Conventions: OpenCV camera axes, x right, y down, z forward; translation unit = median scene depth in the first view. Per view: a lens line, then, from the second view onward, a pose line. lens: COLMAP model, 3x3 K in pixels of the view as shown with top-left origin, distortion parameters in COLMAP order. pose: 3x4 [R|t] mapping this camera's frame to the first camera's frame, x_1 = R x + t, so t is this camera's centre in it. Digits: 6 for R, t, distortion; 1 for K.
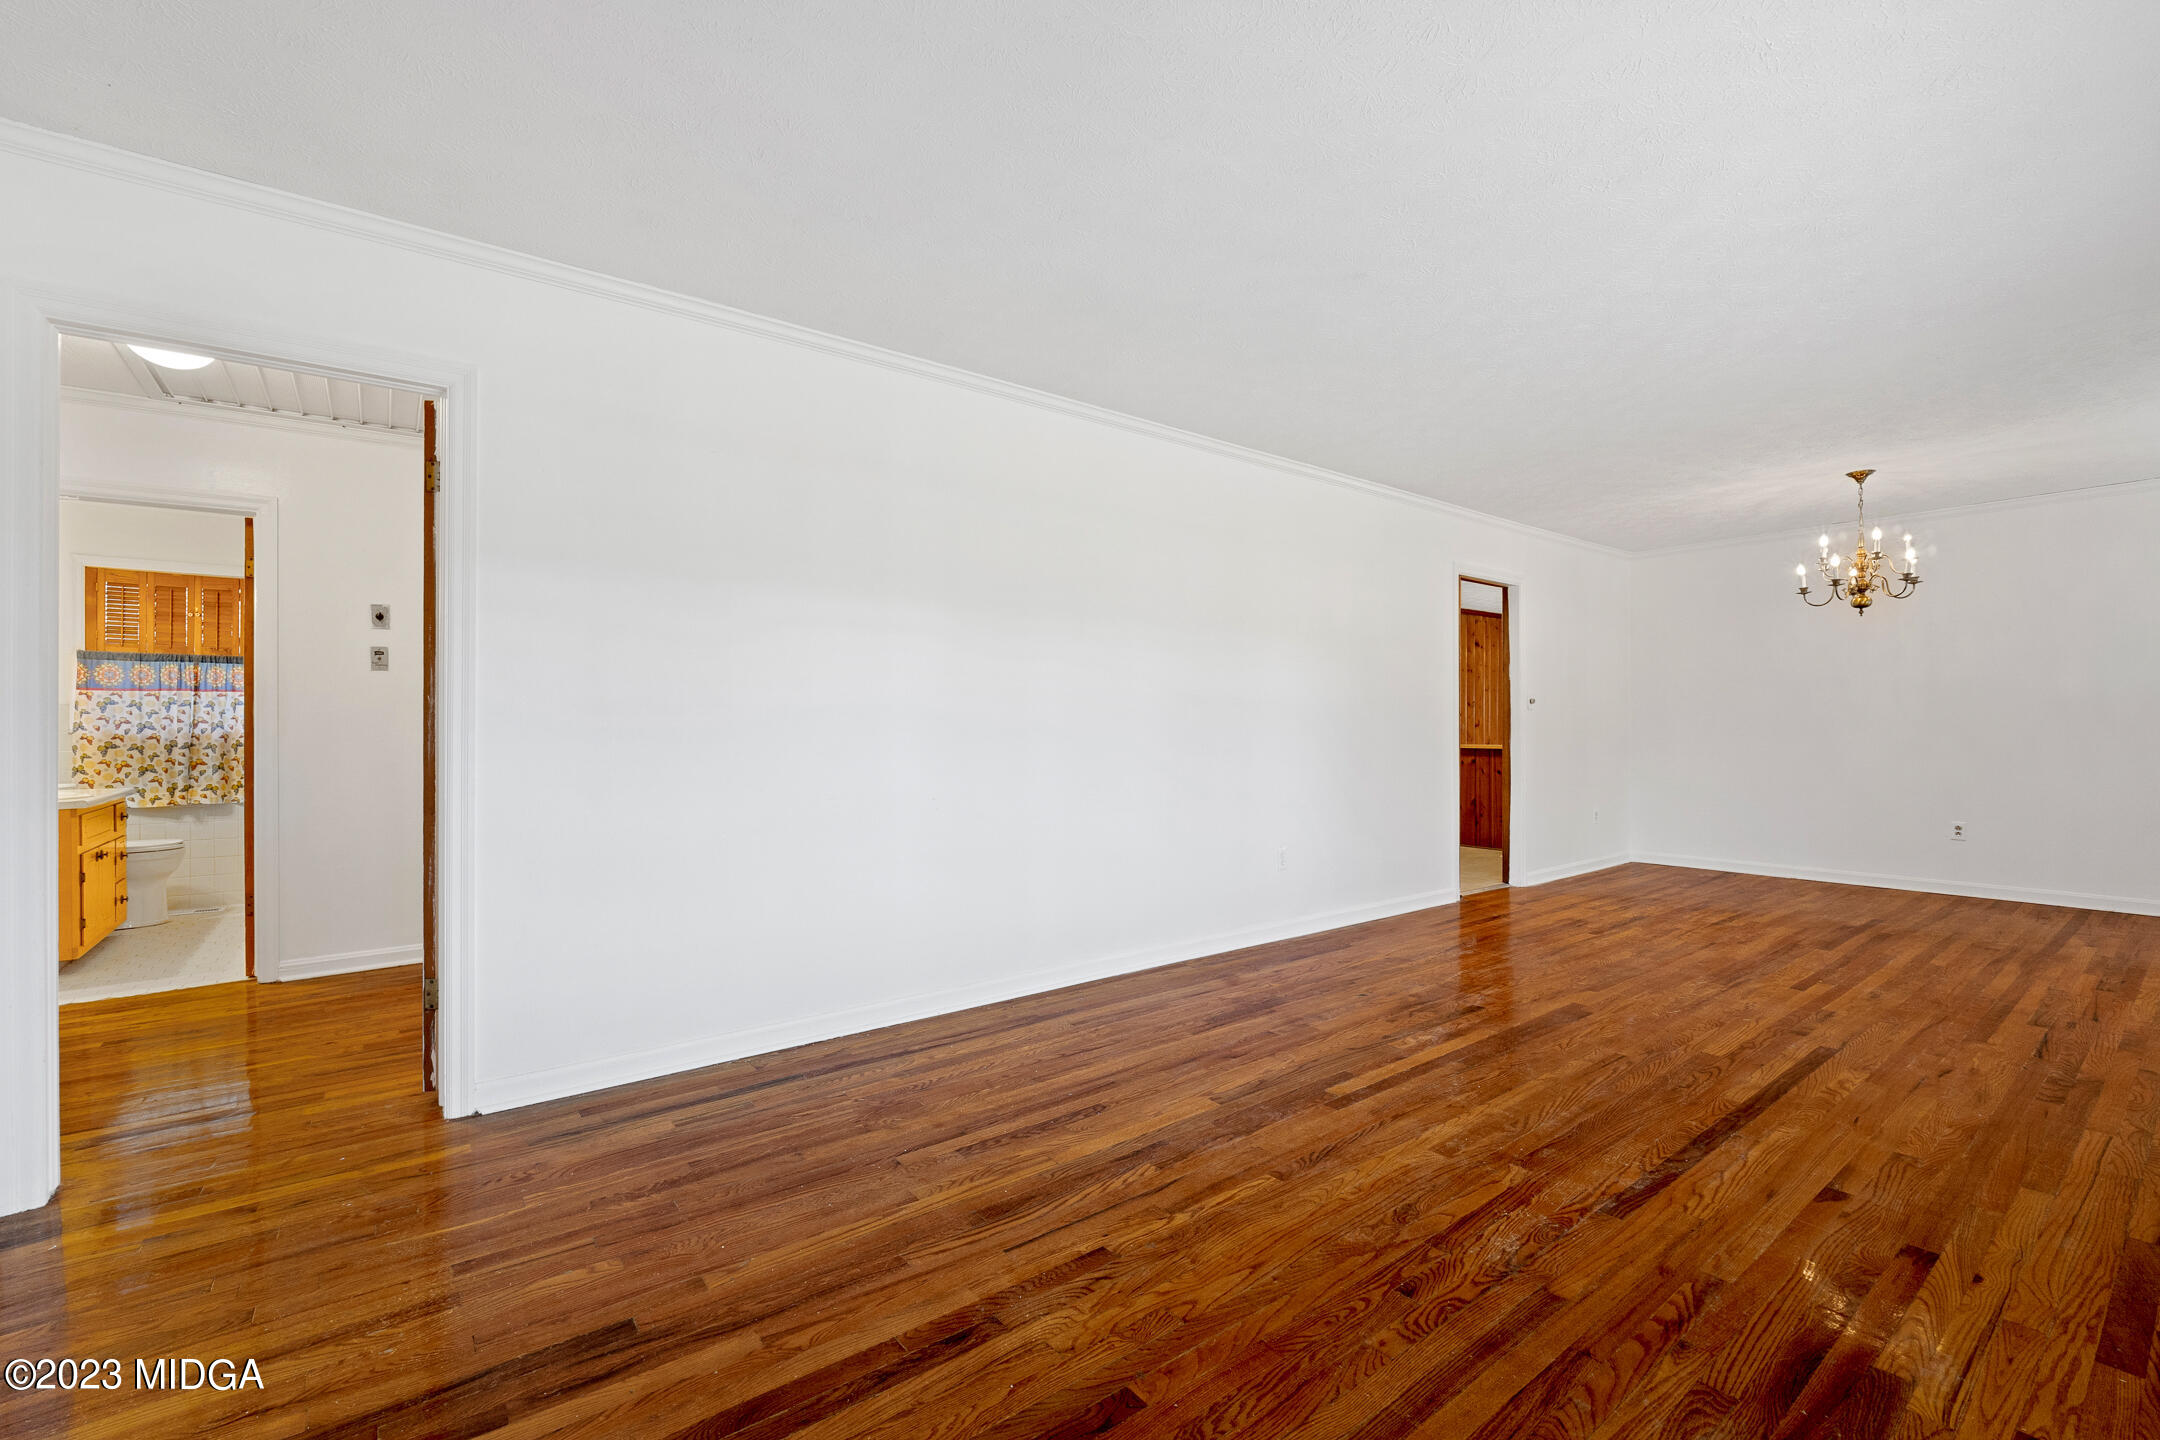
lens RADIAL K [[904.4, 0, 1068.8], [0, 904.4, 726.5], [0, 0, 1]] dist [-0.007134, -0.000788]
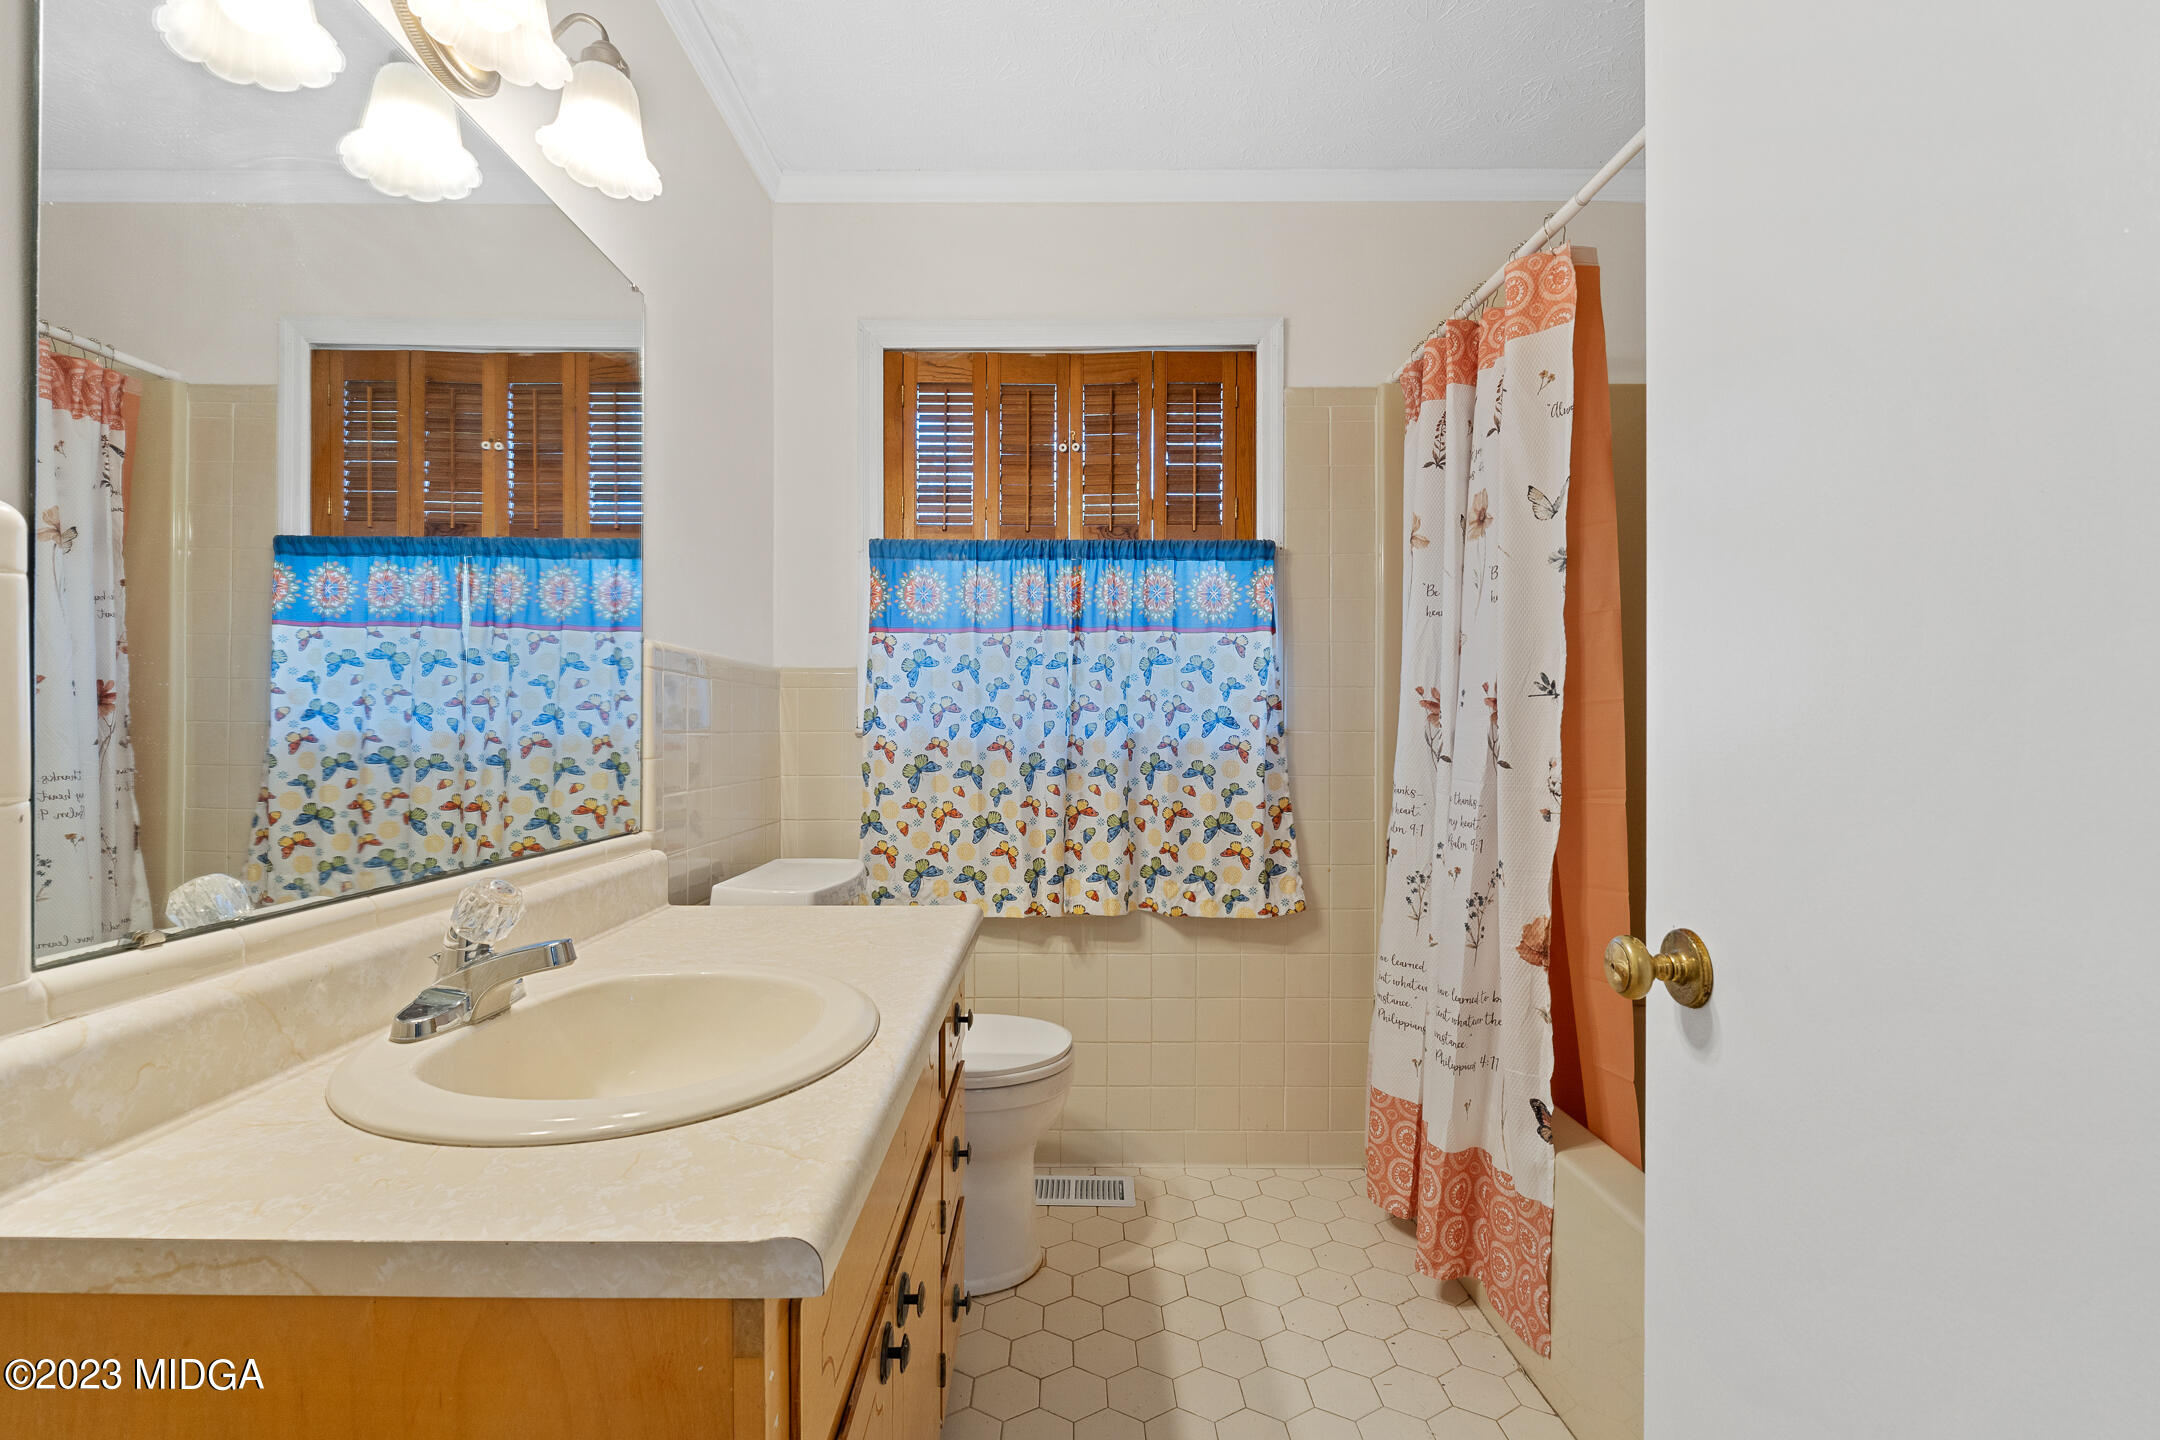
lens RADIAL K [[904.4, 0, 1082.8], [0, 904.4, 726.8], [0, 0, 1]] dist [-0.007134, -0.000788]
pose [[0.804740, 0.002304, -0.593623, -0.741763], [-0.001353, 0.999997, 0.002048, 0.002597], [0.593626, -0.000845, 0.804741, 0.687412]]
